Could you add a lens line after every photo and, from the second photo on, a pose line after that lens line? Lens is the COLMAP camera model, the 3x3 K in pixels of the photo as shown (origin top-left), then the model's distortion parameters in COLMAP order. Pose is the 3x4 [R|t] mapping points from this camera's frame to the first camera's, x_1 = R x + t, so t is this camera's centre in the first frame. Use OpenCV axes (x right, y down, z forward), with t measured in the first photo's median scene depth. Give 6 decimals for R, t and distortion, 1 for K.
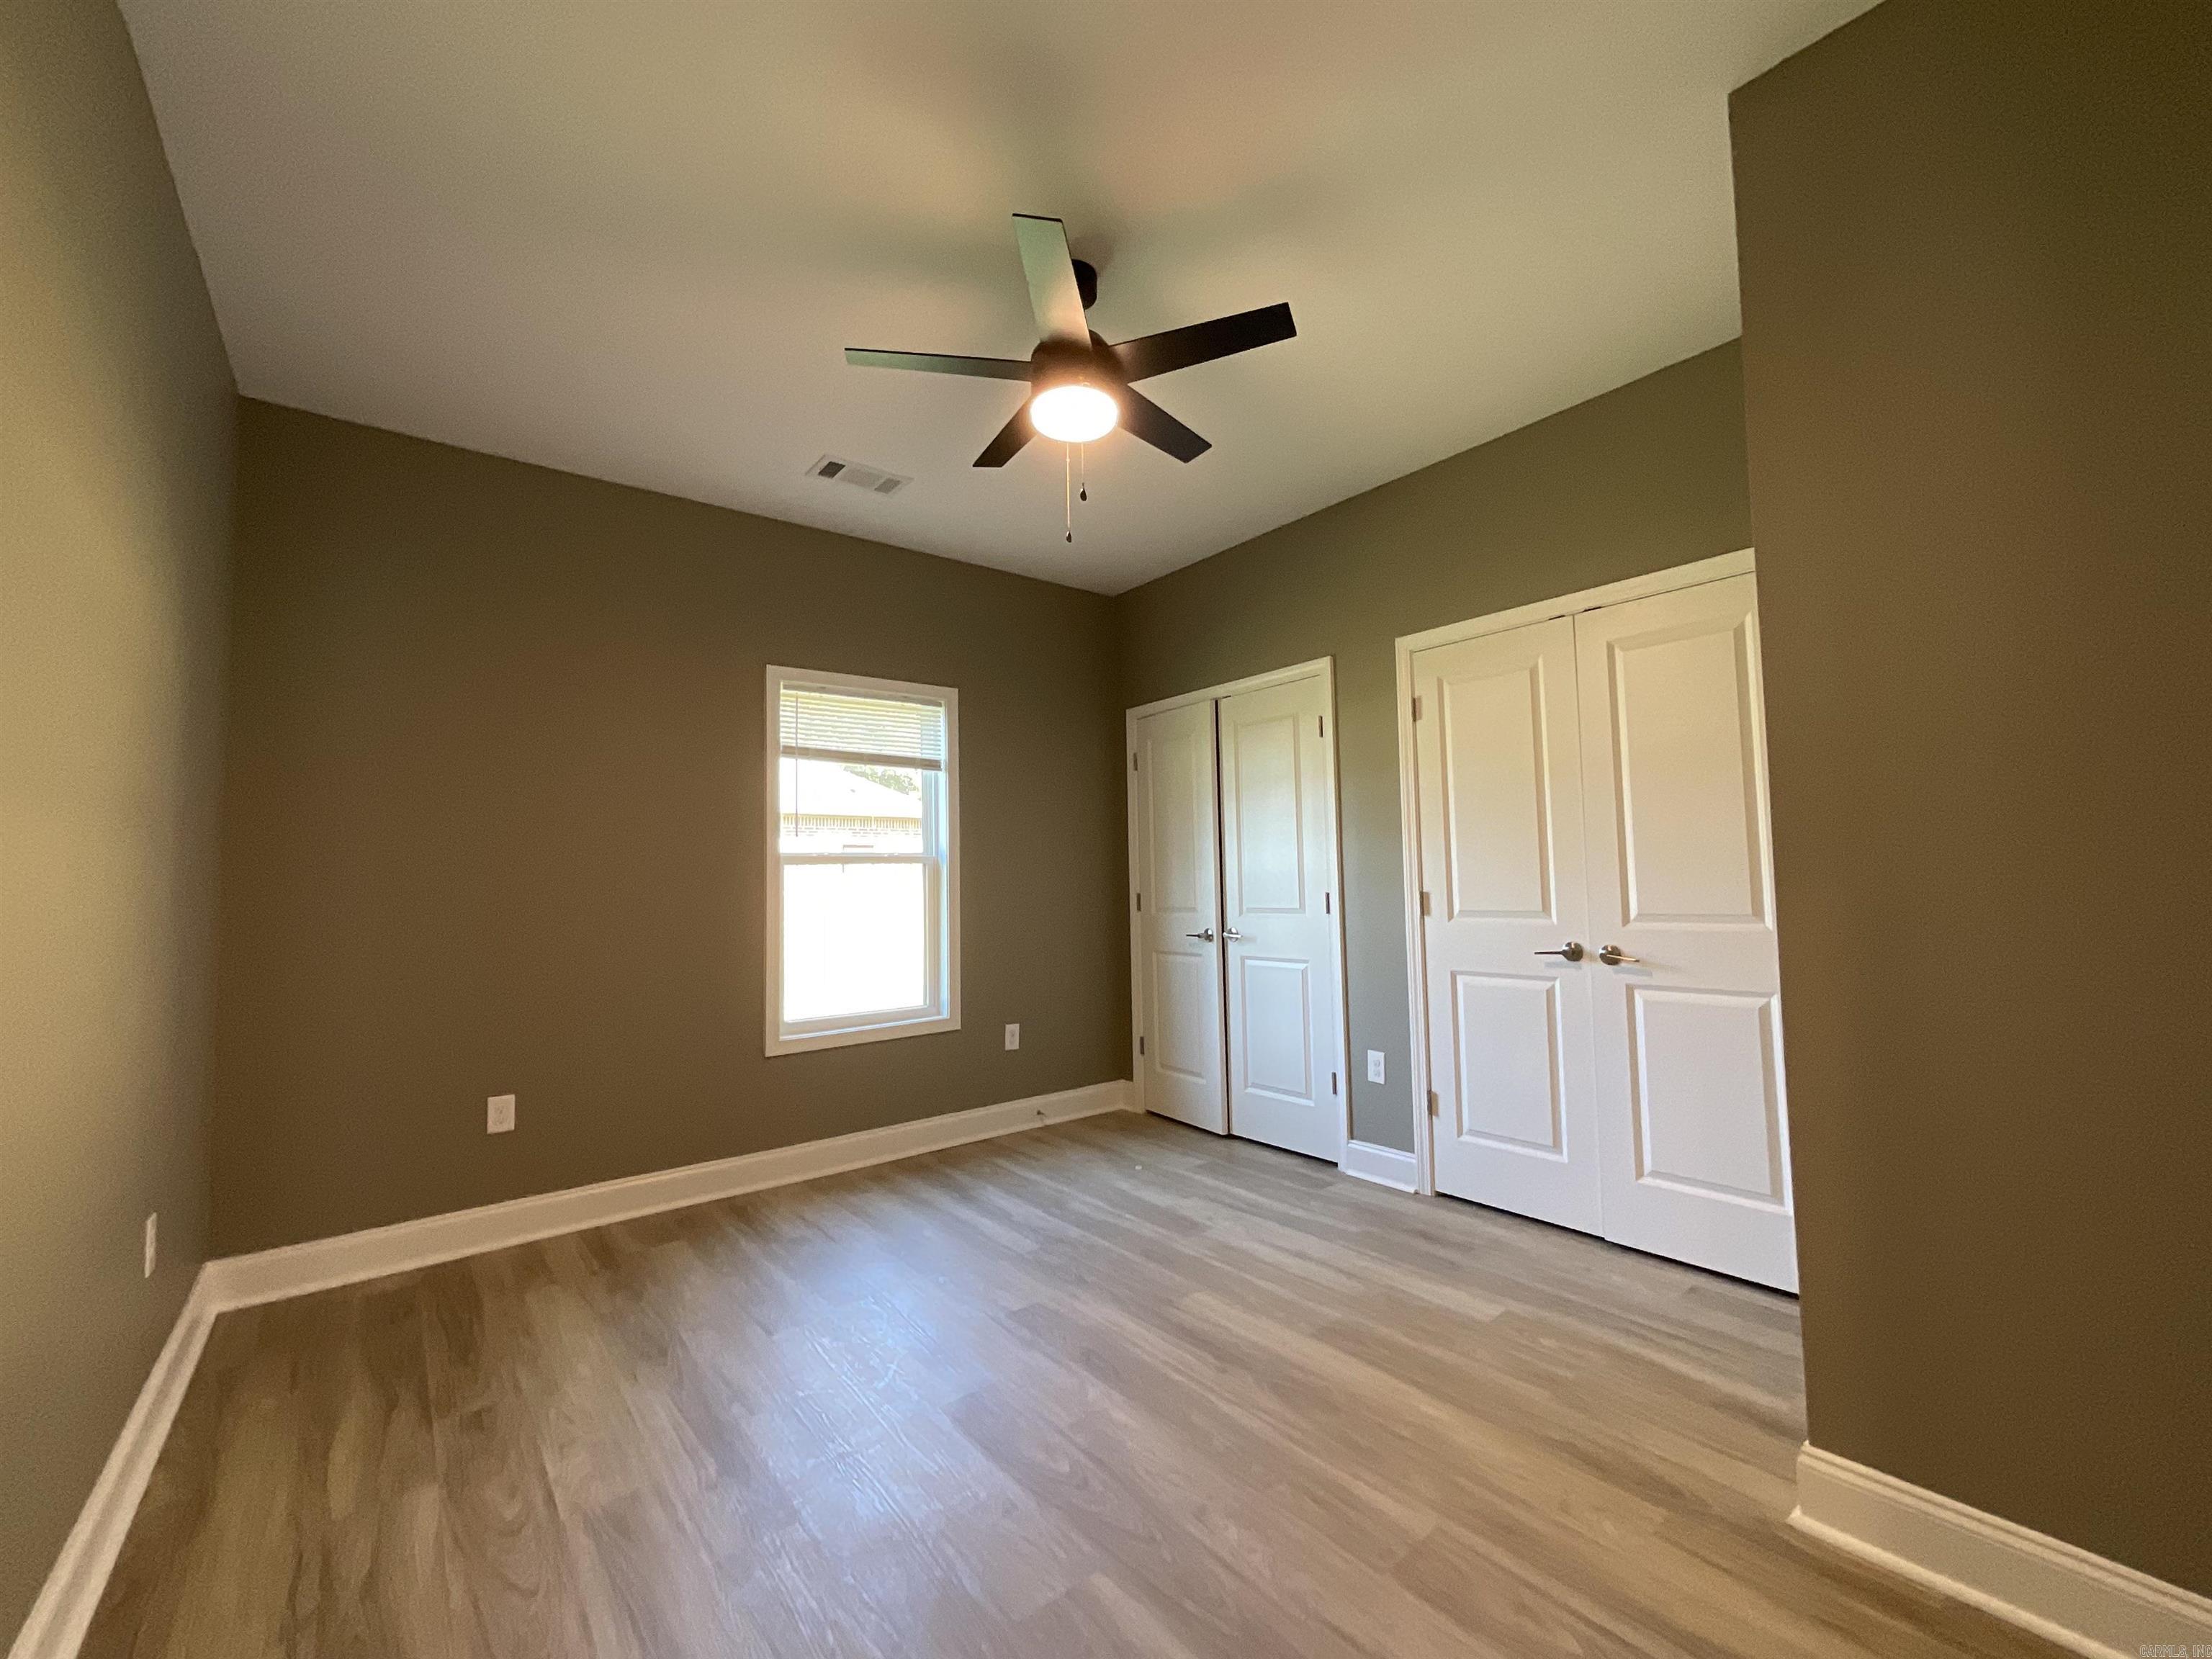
lens RADIAL K [[895.6, 0, 1106.9], [0, 895.6, 832.5], [0, 0, 1]] dist [-0.015461, 0.009702]
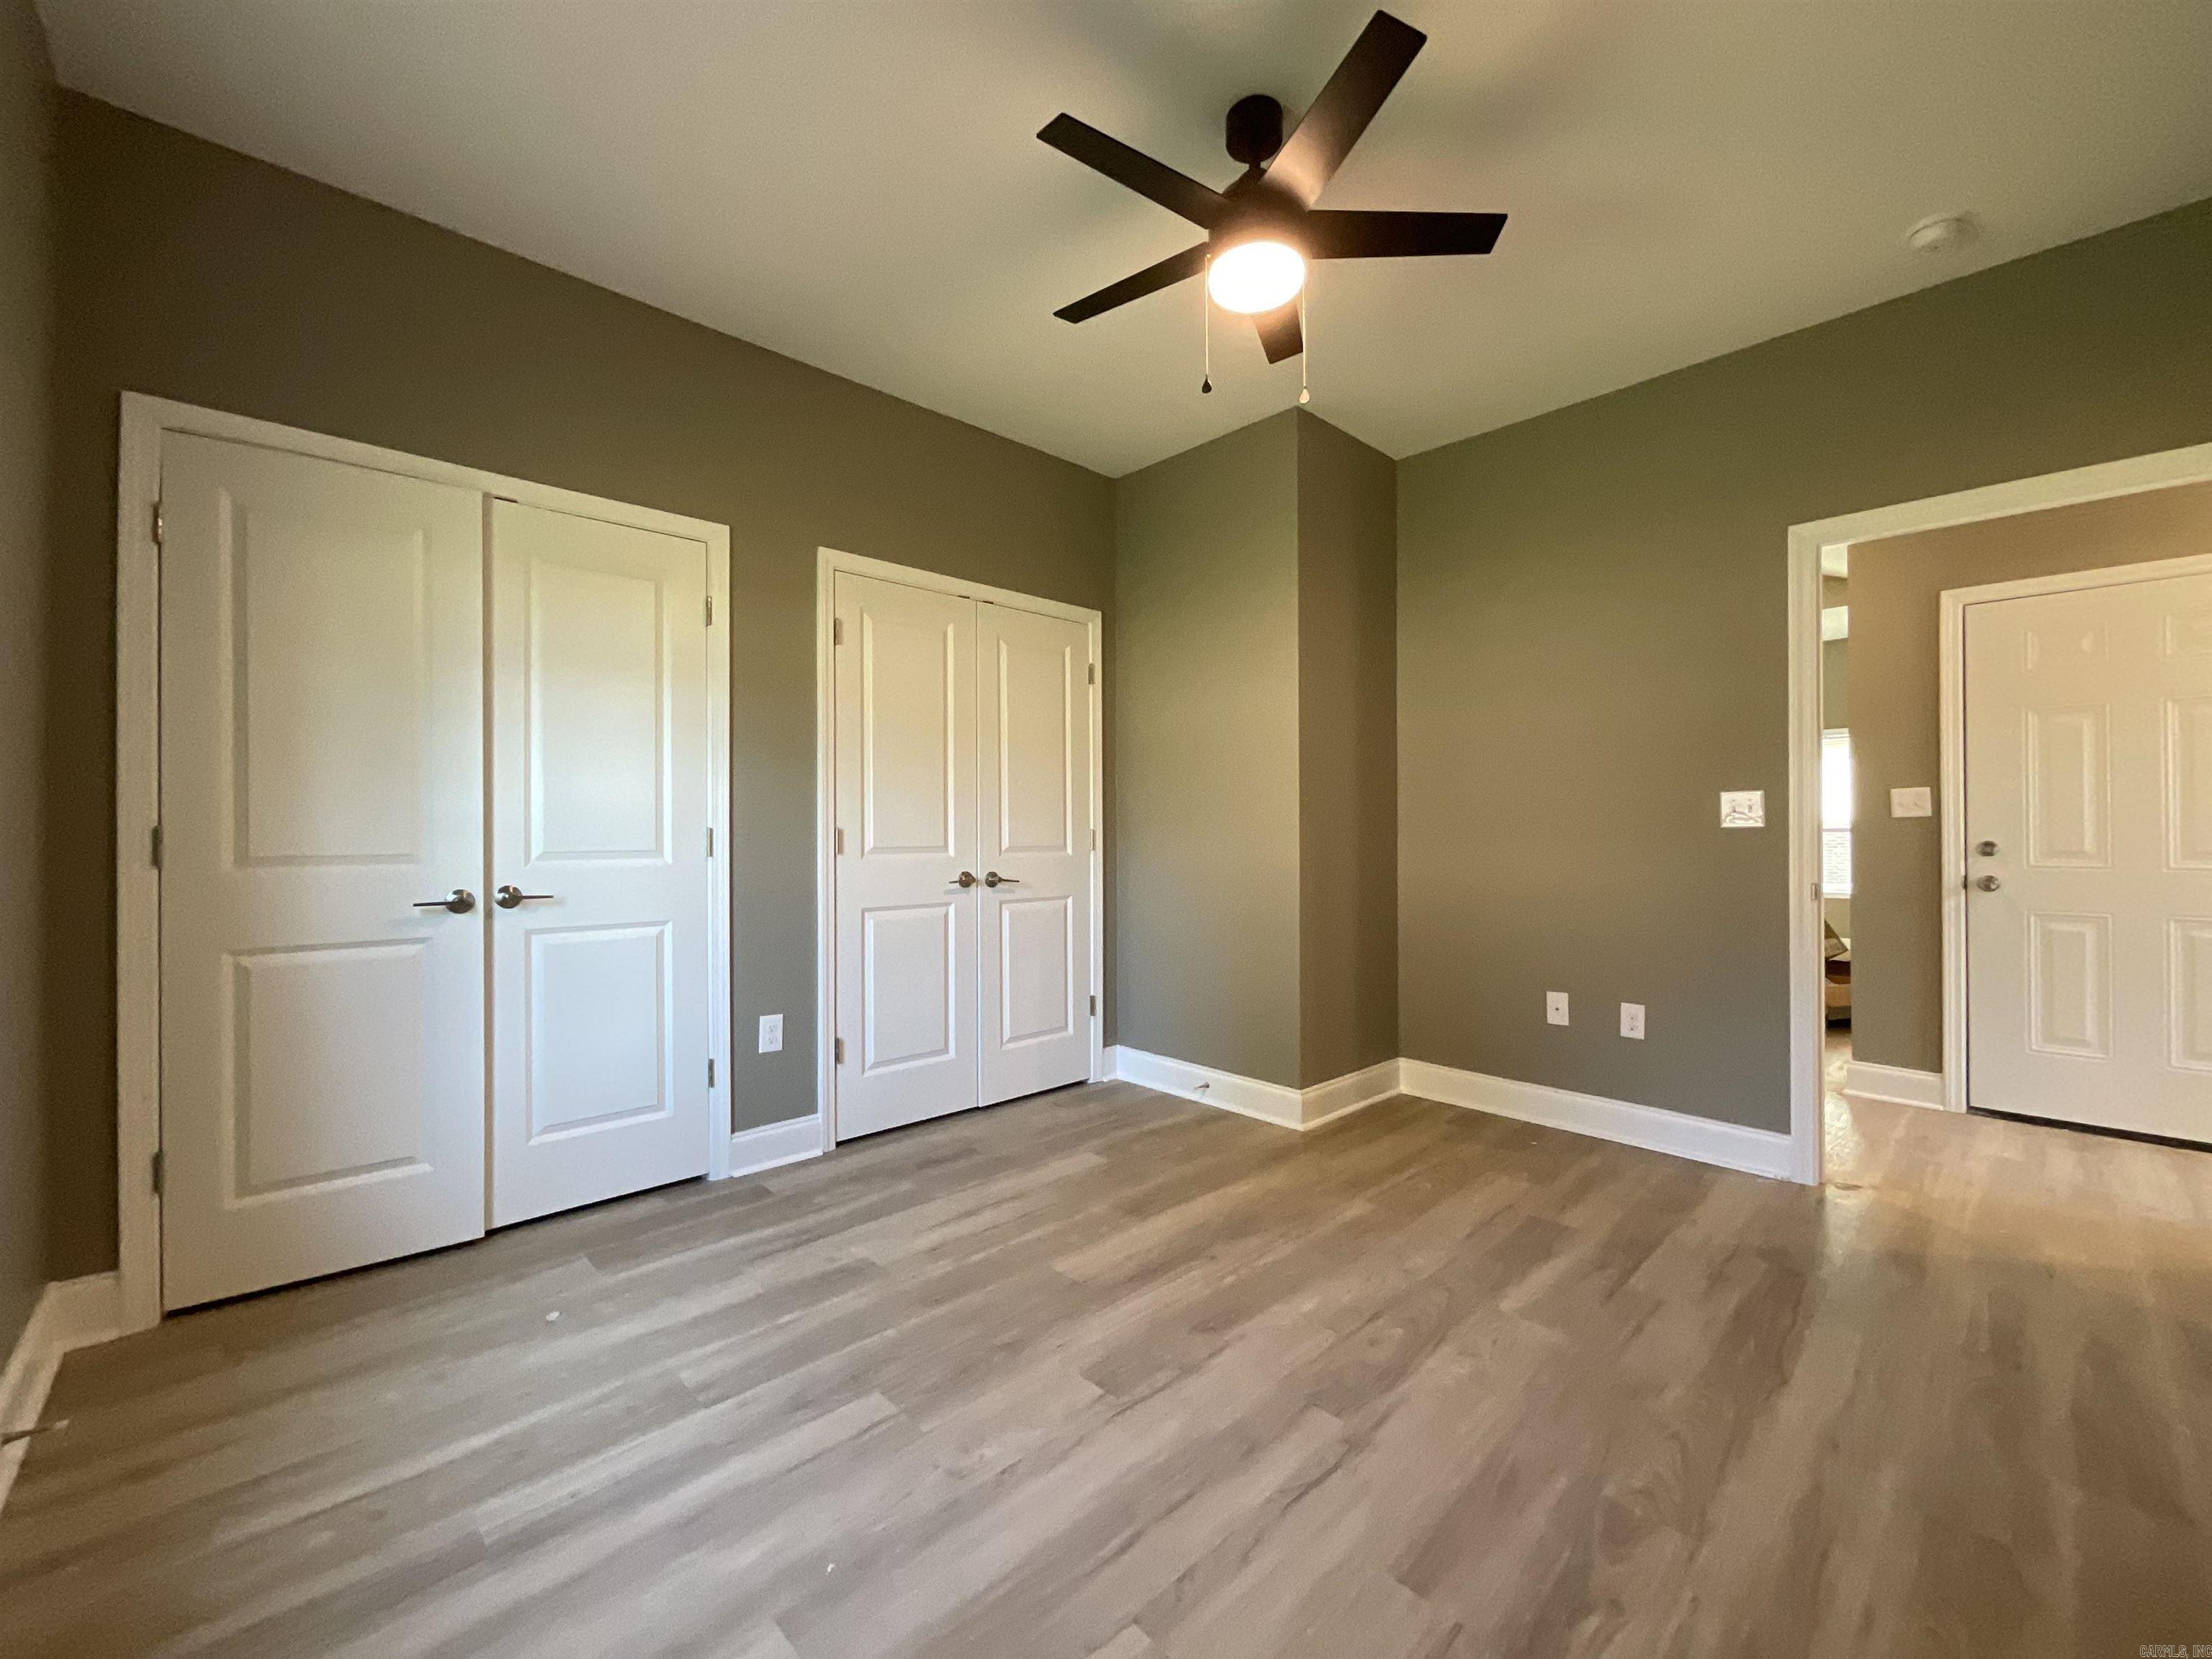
lens RADIAL K [[895.6, 0, 1106.9], [0, 895.6, 832.5], [0, 0, 1]] dist [-0.015461, 0.009702]
pose [[-0.080552, 0.025817, 0.996416, -0.634324], [-0.048459, 0.998381, -0.029785, 0.089079], [-0.995572, -0.050684, -0.079170, 0.833671]]
